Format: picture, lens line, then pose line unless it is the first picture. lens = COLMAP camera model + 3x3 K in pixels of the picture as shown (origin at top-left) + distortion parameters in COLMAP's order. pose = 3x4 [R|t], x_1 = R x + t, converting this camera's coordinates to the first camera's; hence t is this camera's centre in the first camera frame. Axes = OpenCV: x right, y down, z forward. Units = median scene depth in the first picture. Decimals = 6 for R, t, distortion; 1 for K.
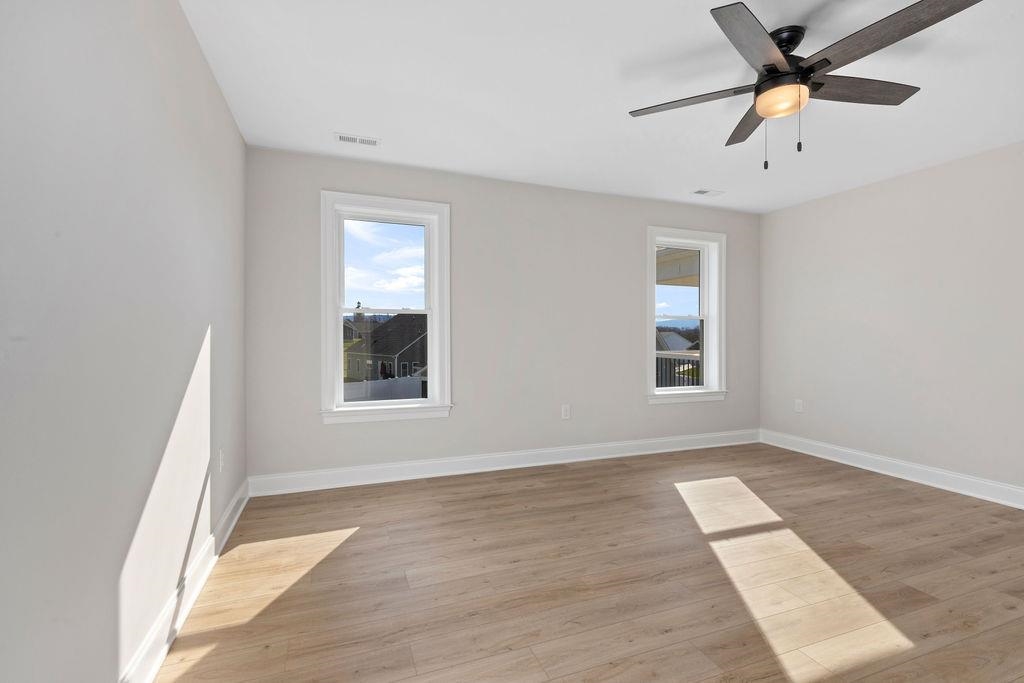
lens RADIAL K [[465.5, 0, 507.7], [0, 465.5, 322.3], [0, 0, 1]] dist [0.003372, 0.000592]
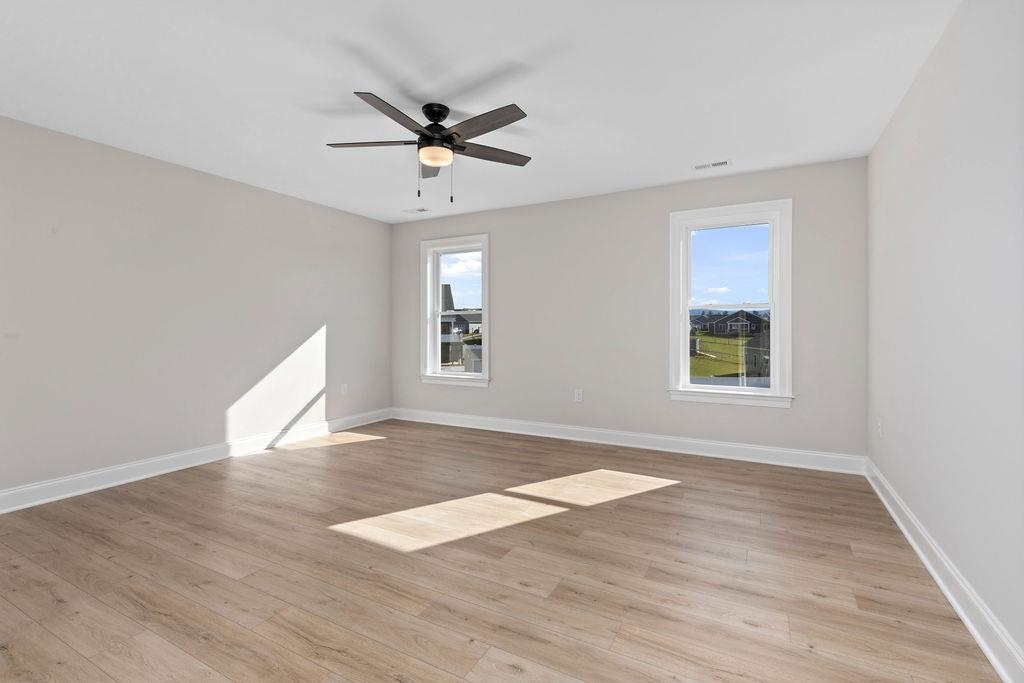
lens RADIAL K [[465.5, 0, 507.7], [0, 465.5, 322.3], [0, 0, 1]] dist [0.003372, 0.000592]
pose [[0.661104, -0.004075, -0.750283, 0.939015], [0.036561, 0.998972, 0.026789, -0.028351], [0.749403, -0.045142, 0.660573, 0.123908]]
